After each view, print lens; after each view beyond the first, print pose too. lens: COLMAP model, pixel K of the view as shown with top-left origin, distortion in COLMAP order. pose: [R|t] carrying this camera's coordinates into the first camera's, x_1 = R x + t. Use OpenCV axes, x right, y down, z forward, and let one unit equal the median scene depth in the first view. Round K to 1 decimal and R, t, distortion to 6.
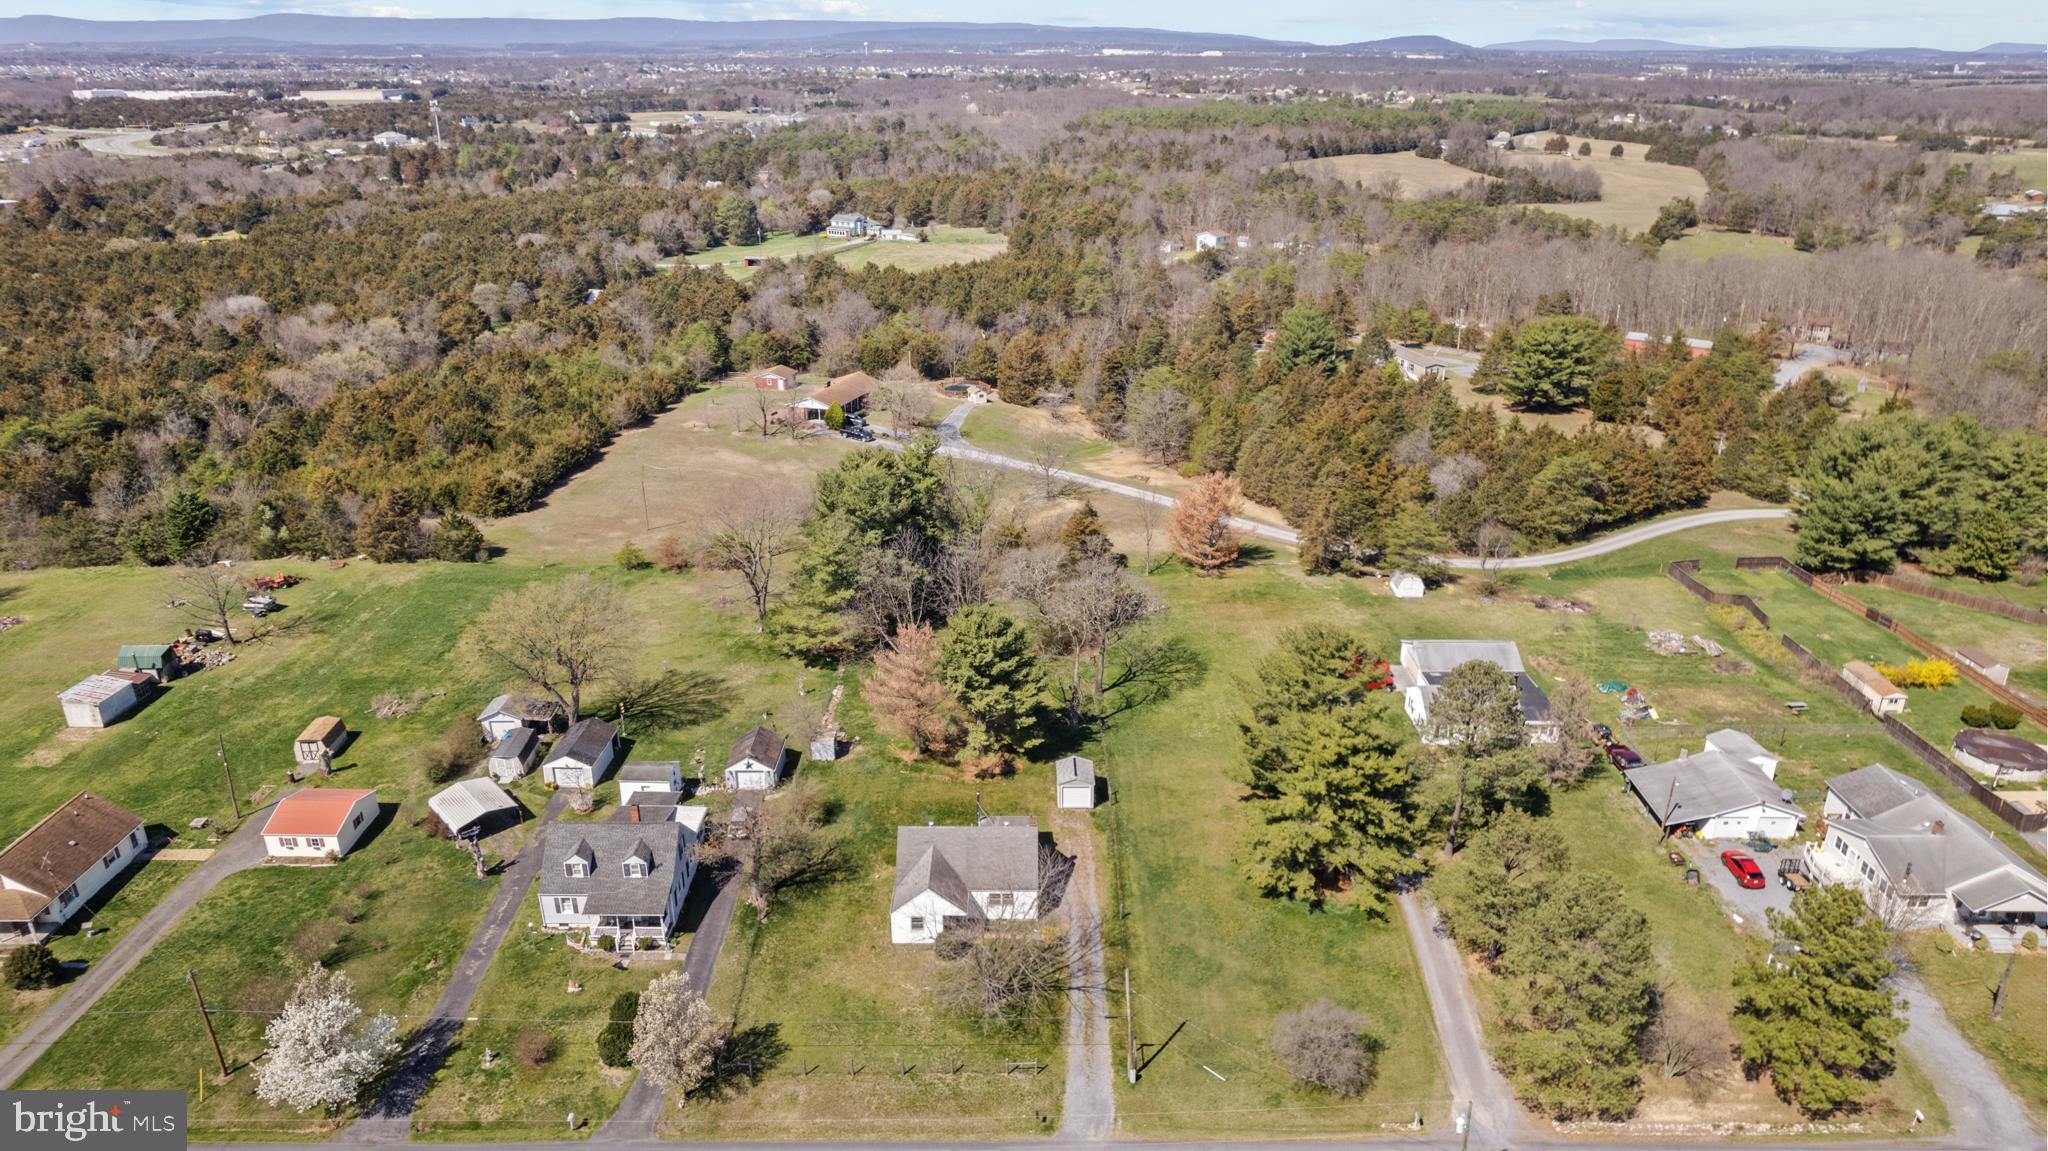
lens RADIAL K [[1314.3, 0, 1031.0], [0, 1314.3, 578.3], [0, 0, 1]] dist [-0.067374, 0.057968]
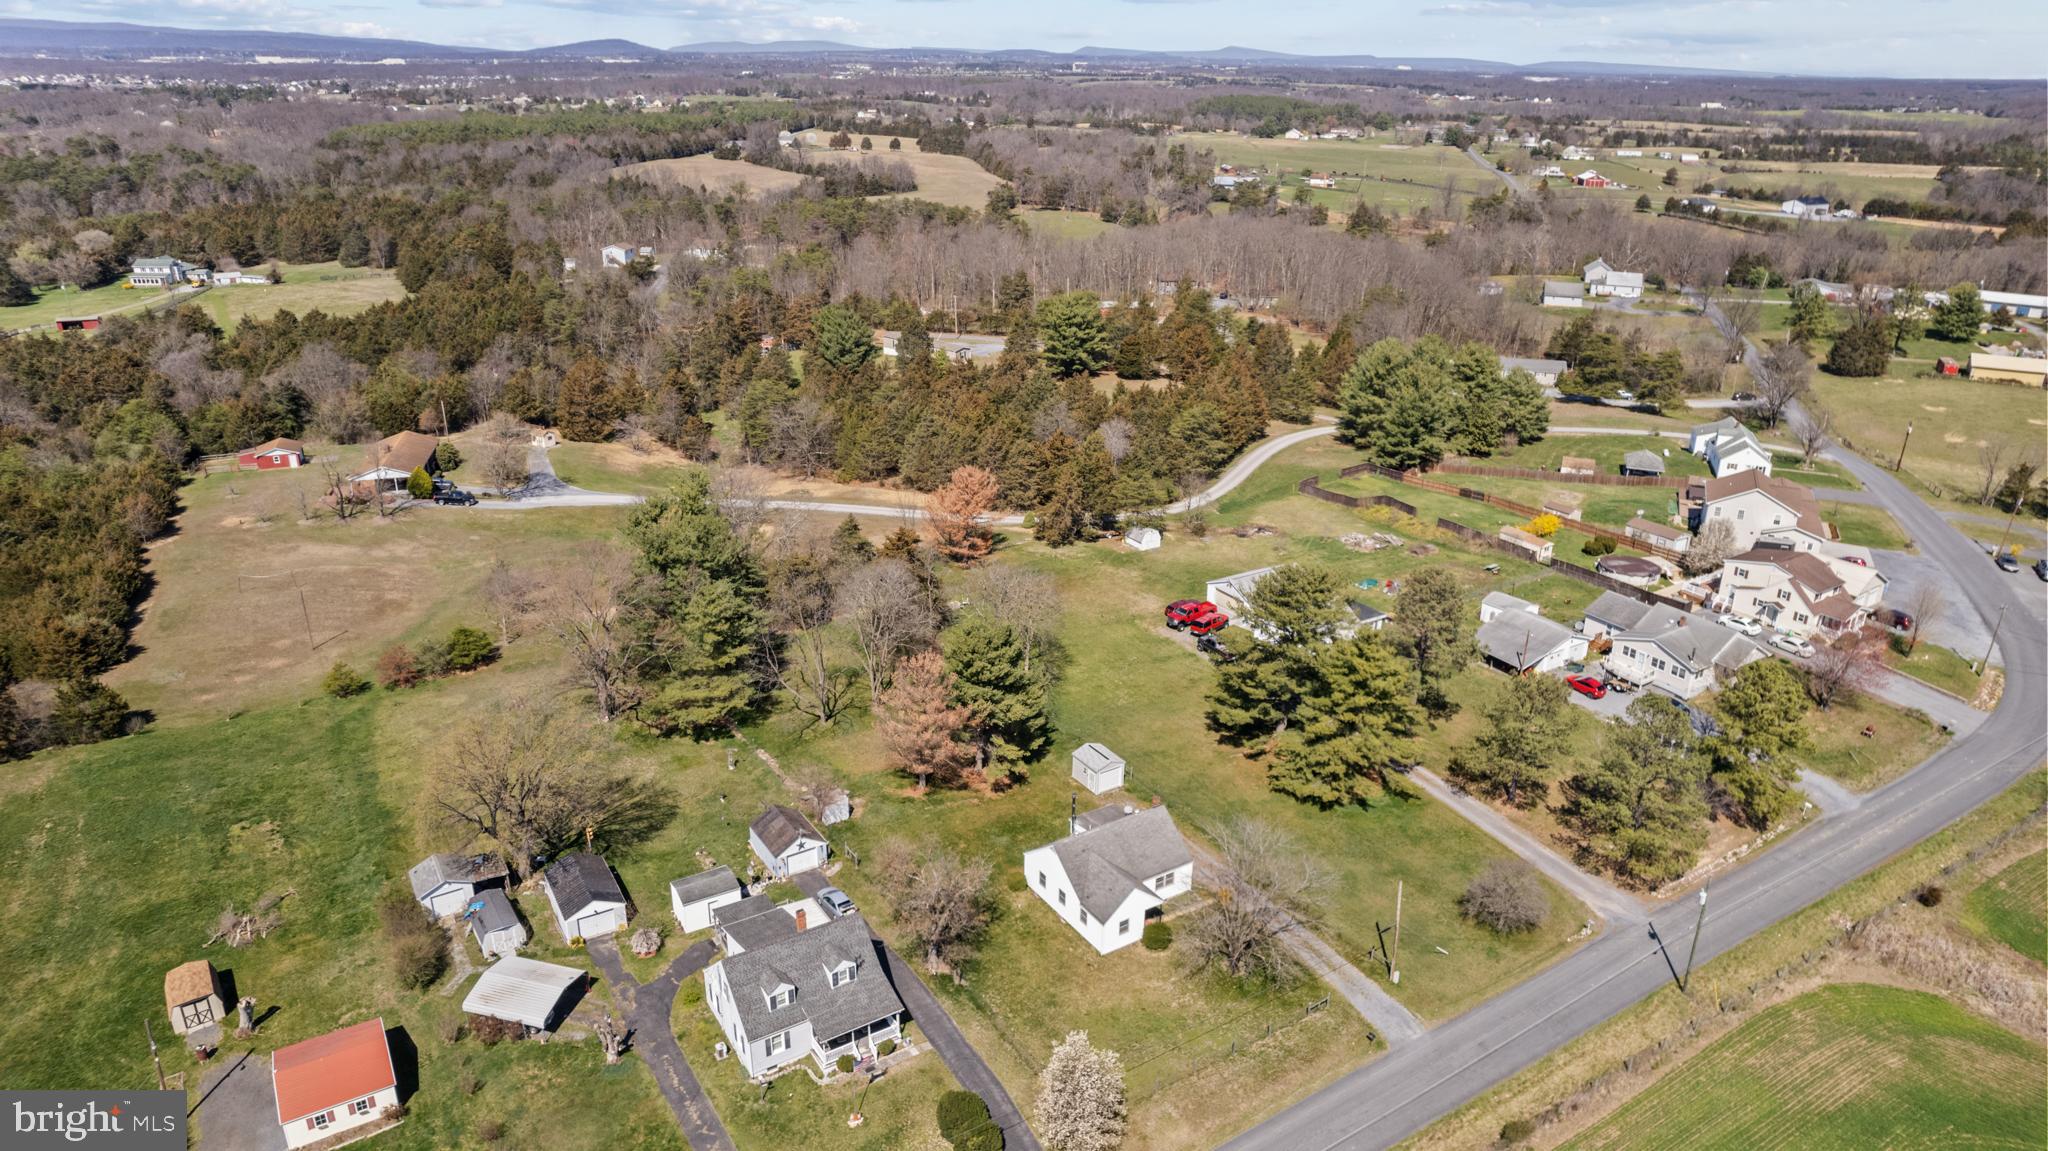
lens RADIAL K [[1314.3, 0, 1031.0], [0, 1314.3, 578.3], [0, 0, 1]] dist [-0.067374, 0.057968]
pose [[0.842555, -0.196230, 0.501592, -0.345890], [0.197452, 0.978969, 0.051313, -0.036937], [-0.501112, 0.055806, 0.863581, 0.087970]]
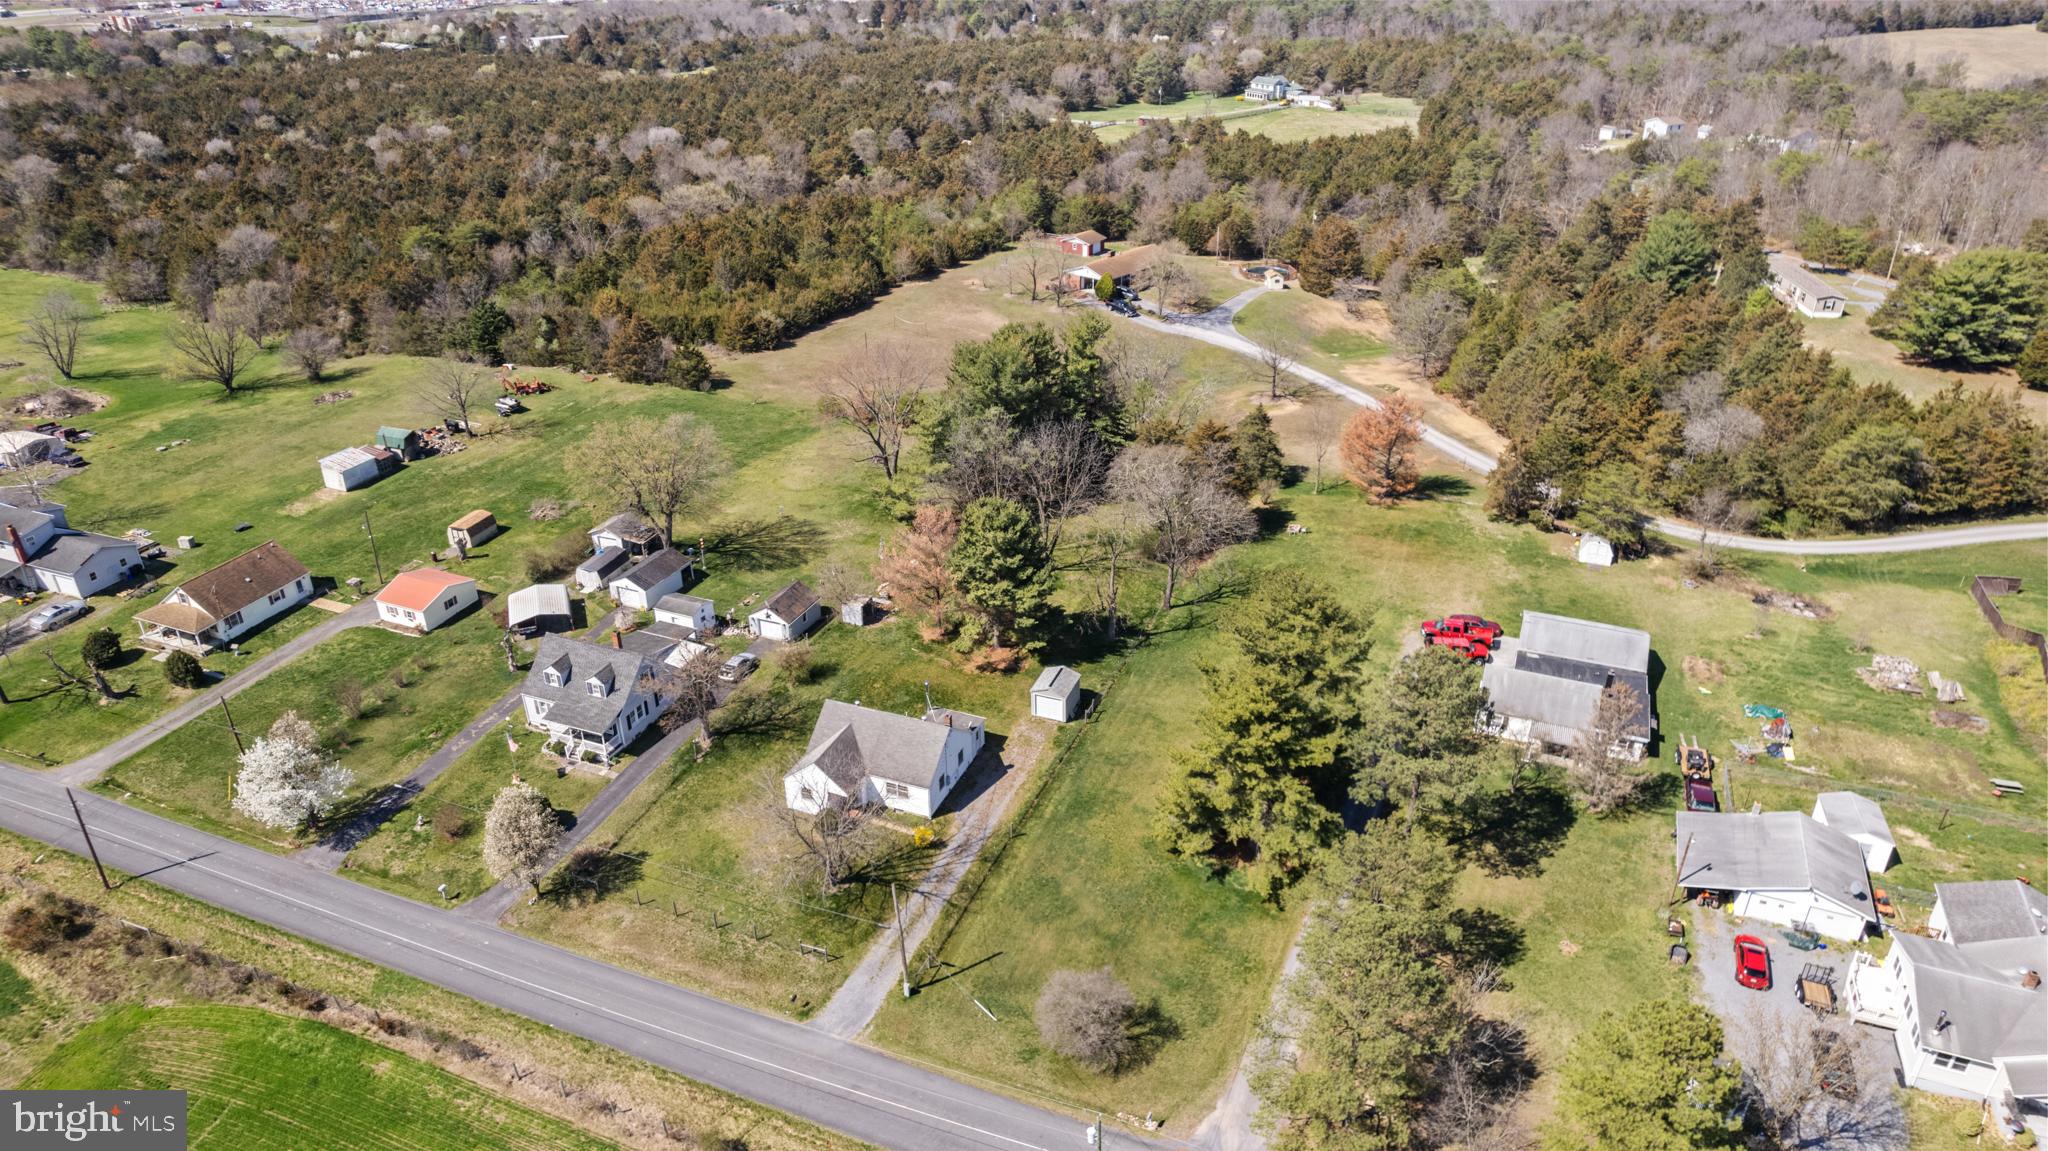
lens RADIAL K [[1314.3, 0, 1031.0], [0, 1314.3, 578.3], [0, 0, 1]] dist [-0.067374, 0.057968]
pose [[0.926705, 0.168966, -0.335662, 0.226628], [-0.134791, 0.983234, 0.122806, -0.030452], [0.350784, -0.068560, 0.933943, 0.065121]]
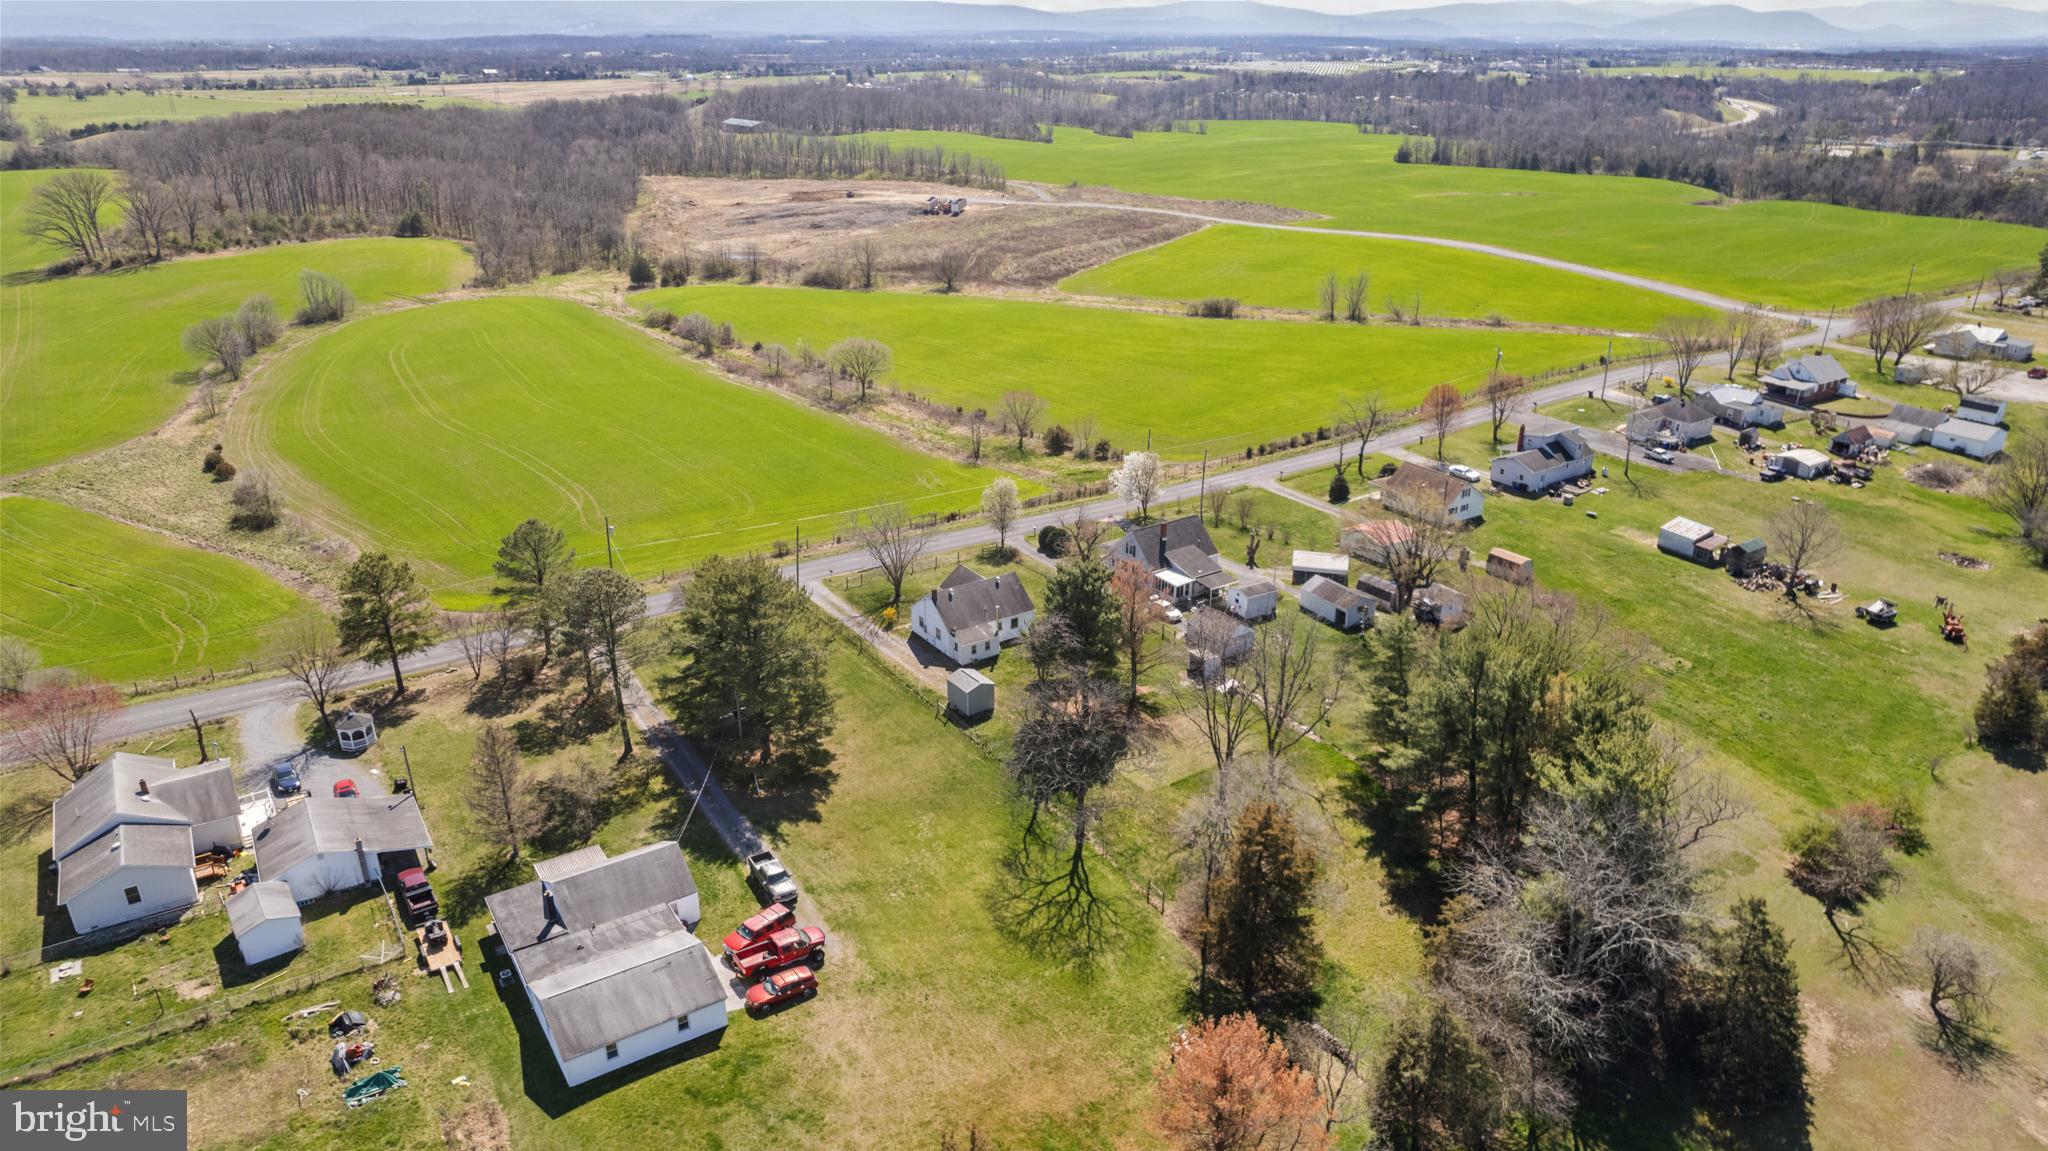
lens RADIAL K [[1314.3, 0, 1031.0], [0, 1314.3, 578.3], [0, 0, 1]] dist [-0.067374, 0.057968]
pose [[-0.827928, 0.201343, -0.523446, 0.377482], [-0.223102, 0.738067, 0.636775, -0.427065], [0.514549, 0.643986, -0.566146, 1.098158]]
